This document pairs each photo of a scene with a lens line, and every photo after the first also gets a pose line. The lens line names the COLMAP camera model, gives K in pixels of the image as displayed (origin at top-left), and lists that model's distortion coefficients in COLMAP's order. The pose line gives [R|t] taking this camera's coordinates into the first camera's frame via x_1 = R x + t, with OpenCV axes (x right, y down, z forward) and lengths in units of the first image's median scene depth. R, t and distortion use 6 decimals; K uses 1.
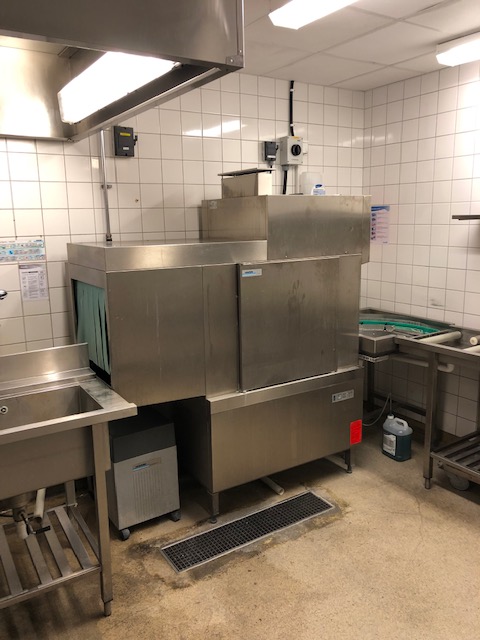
lens RADIAL K [[525.6, 0, 235.7], [0, 525.6, 316.2], [0, 0, 1]] dist [0.028176, -0.019629]
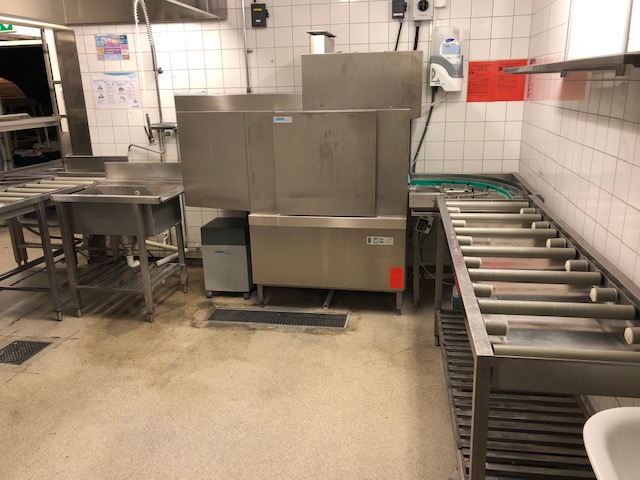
lens RADIAL K [[525.6, 0, 322.7], [0, 525.6, 239.4], [0, 0, 1]] dist [0.028176, -0.019629]
pose [[0.732167, 0.195405, -0.652494, 0.840601], [-0.117172, 0.979818, 0.161951, -0.015321], [0.670971, -0.042121, 0.740286, 0.105240]]
